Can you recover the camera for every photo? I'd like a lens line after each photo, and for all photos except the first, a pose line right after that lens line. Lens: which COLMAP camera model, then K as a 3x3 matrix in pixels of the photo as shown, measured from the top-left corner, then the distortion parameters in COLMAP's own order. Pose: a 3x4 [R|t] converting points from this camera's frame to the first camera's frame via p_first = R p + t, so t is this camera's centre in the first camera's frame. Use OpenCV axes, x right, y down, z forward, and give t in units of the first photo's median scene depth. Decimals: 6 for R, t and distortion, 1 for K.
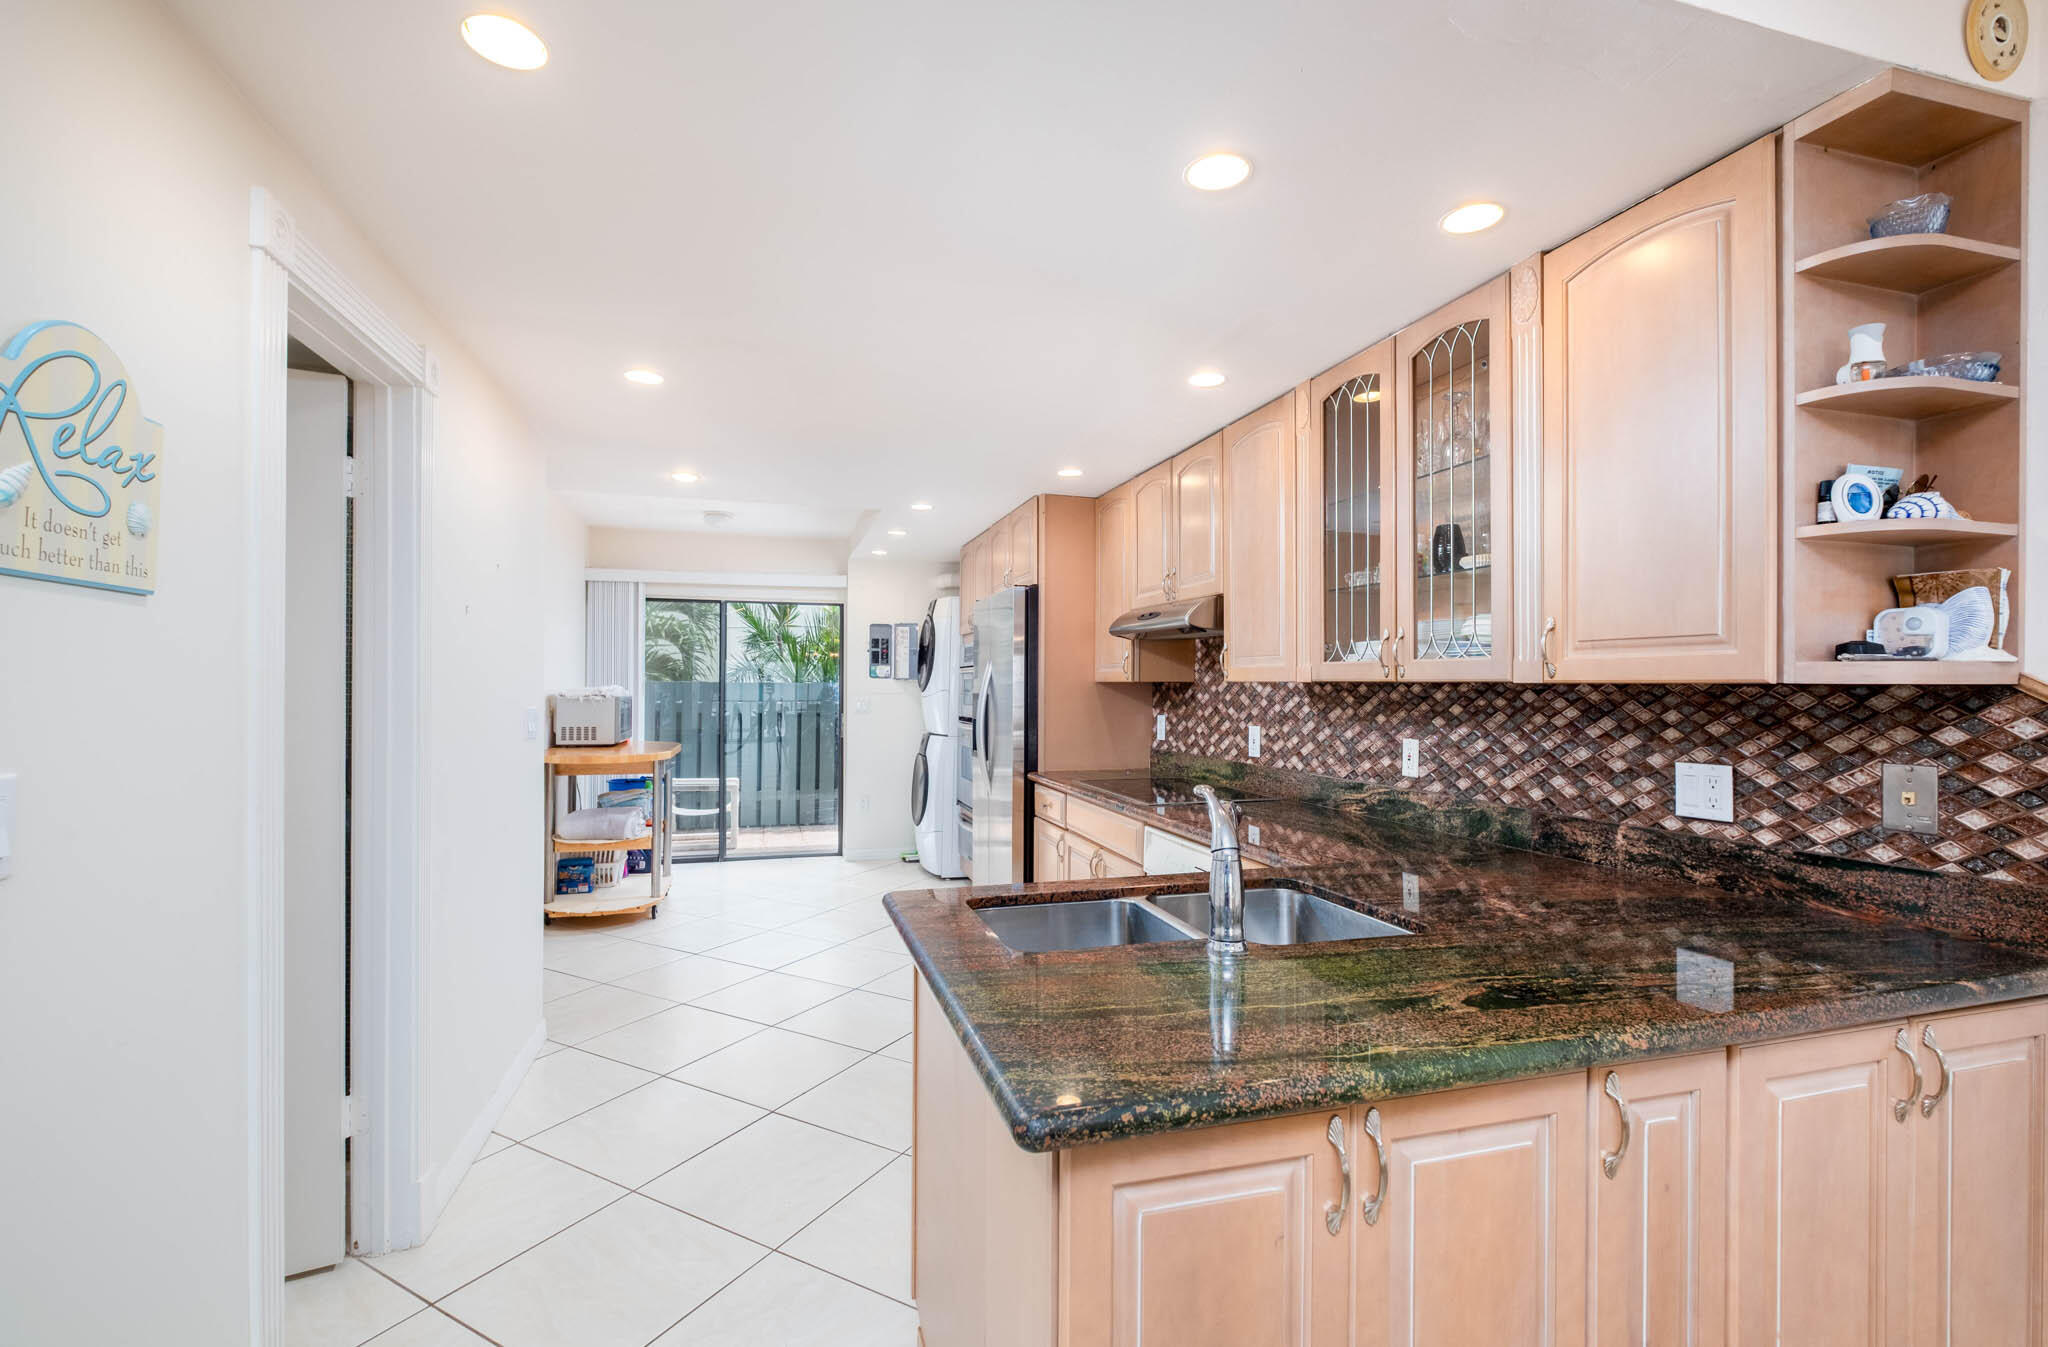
lens RADIAL K [[897.5, 0, 1024.0], [0, 897.5, 673.5], [0, 0, 1]] dist [-0.003033, -0.000520]
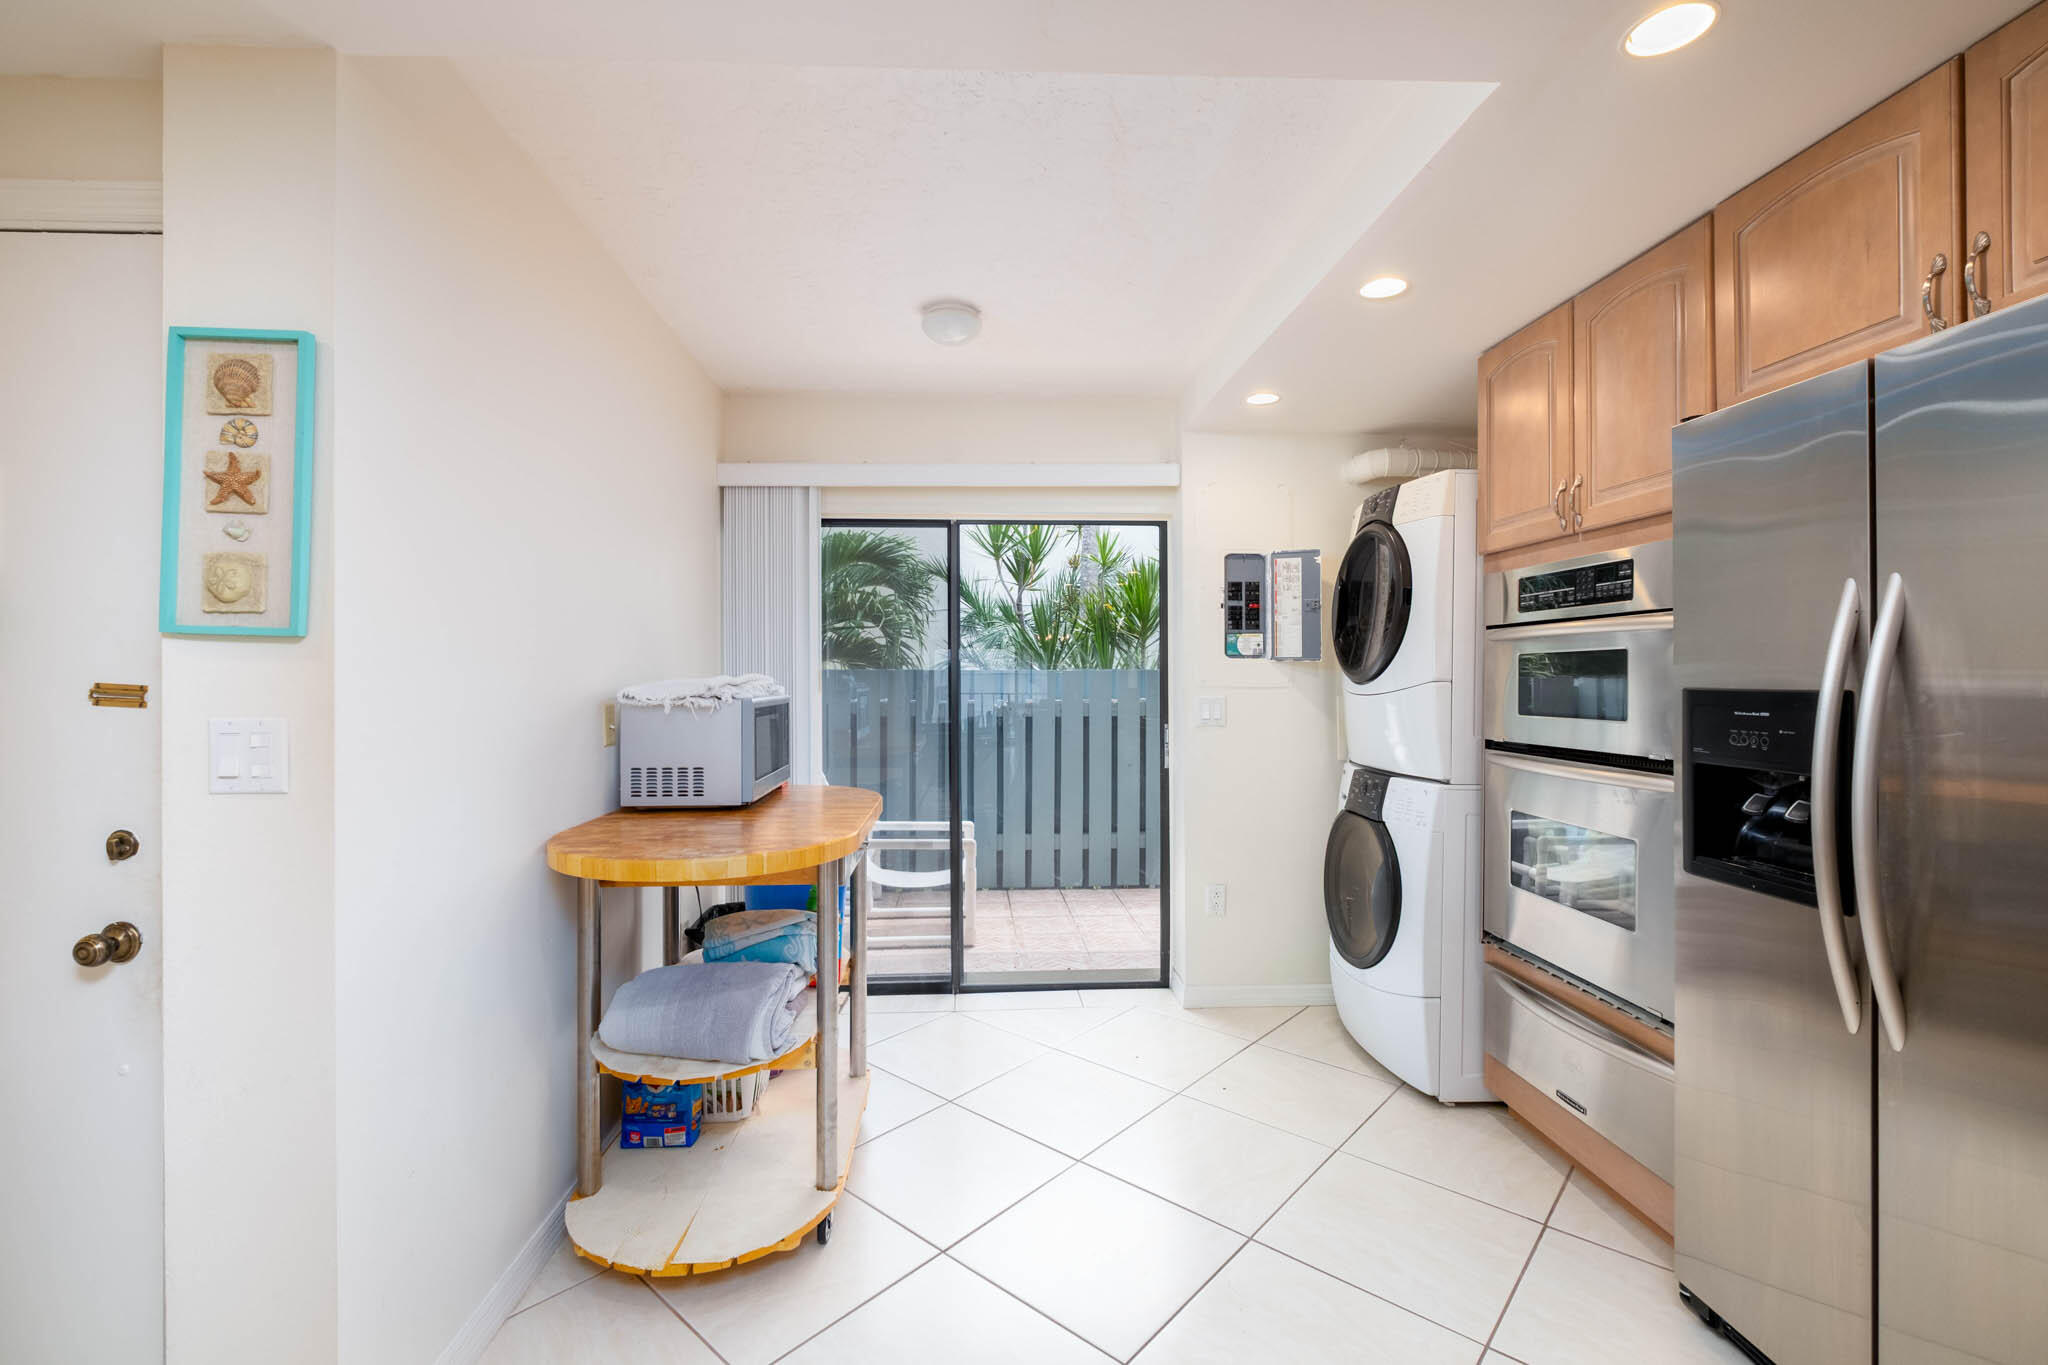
lens RADIAL K [[907.5, 0, 1024.0], [0, 907.5, 682.5], [0, 0, 1]] dist [0.000376, 0.000385]
pose [[0.977093, -0.003077, -0.212791, -0.460581], [0.007610, 0.999761, 0.020488, 0.020420], [0.212677, -0.021638, 0.976883, 1.215733]]
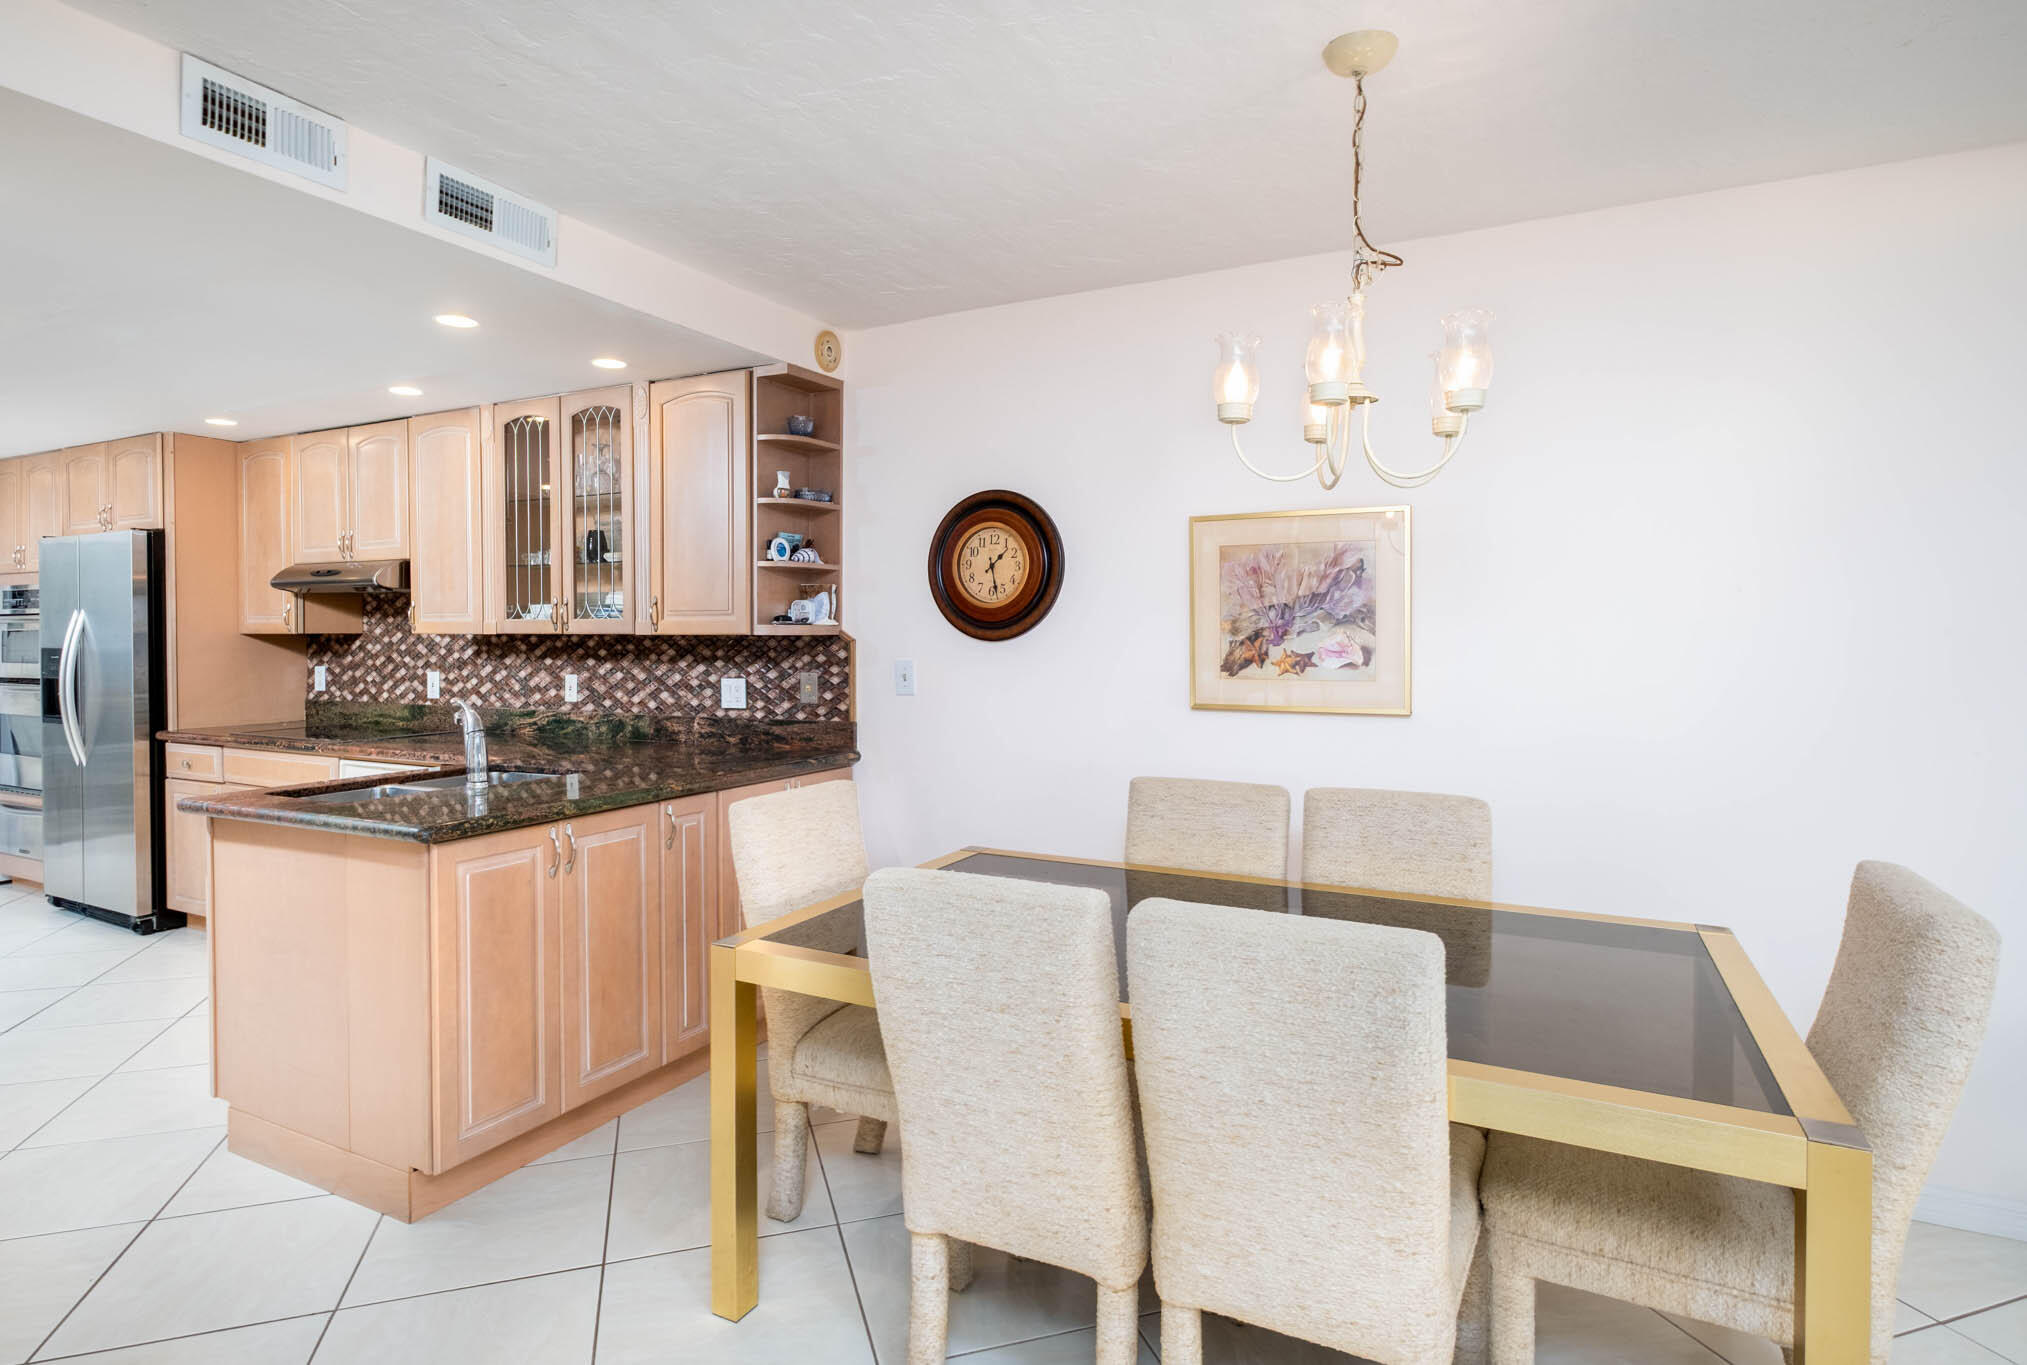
lens RADIAL K [[1044.0, 0, 1011.3], [0, 1044.0, 664.2], [0, 0, 1]] dist [-0.002272, -0.000172]
pose [[0.679541, -0.023207, 0.733270, -0.304222], [-0.006633, 0.999264, 0.037772, -0.009242], [-0.733607, -0.030532, 0.678888, -0.625931]]
